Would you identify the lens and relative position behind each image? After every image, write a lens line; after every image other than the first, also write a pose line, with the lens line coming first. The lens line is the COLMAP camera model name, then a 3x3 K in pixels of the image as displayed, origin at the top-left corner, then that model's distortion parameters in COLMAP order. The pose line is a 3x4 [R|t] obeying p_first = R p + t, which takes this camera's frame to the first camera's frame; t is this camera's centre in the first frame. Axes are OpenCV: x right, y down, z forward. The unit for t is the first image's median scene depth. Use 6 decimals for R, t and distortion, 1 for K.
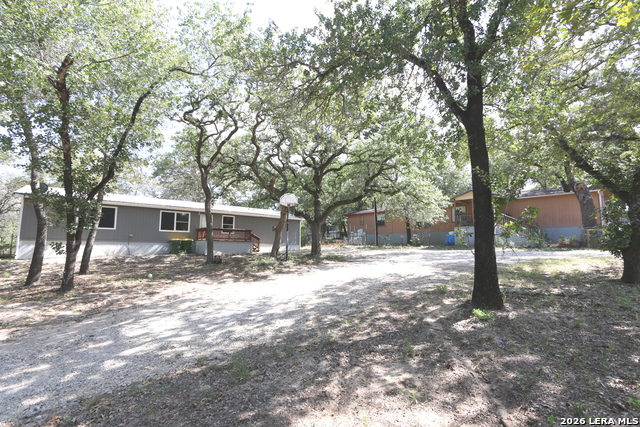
lens RADIAL K [[291.8, 0, 320.5], [0, 291.8, 213.9], [0, 0, 1]] dist [-0.015472, 0.000111]
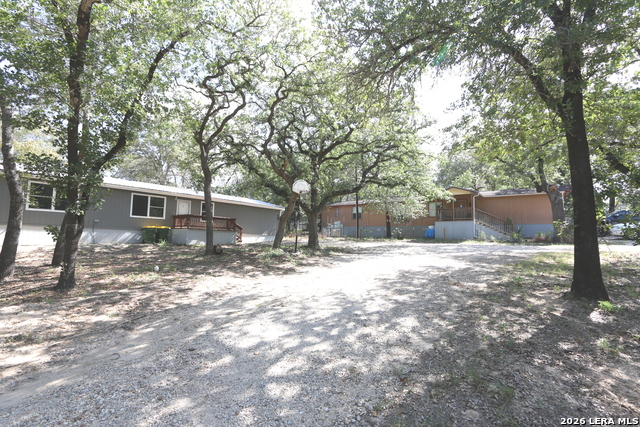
lens RADIAL K [[291.8, 0, 319.8], [0, 291.8, 214.0], [0, 0, 1]] dist [-0.015472, 0.000111]
pose [[0.984242, 0.031871, 0.173928, -0.236196], [-0.036474, 0.999062, 0.023336, 0.016118], [-0.173021, -0.029312, 0.984482, 0.082395]]
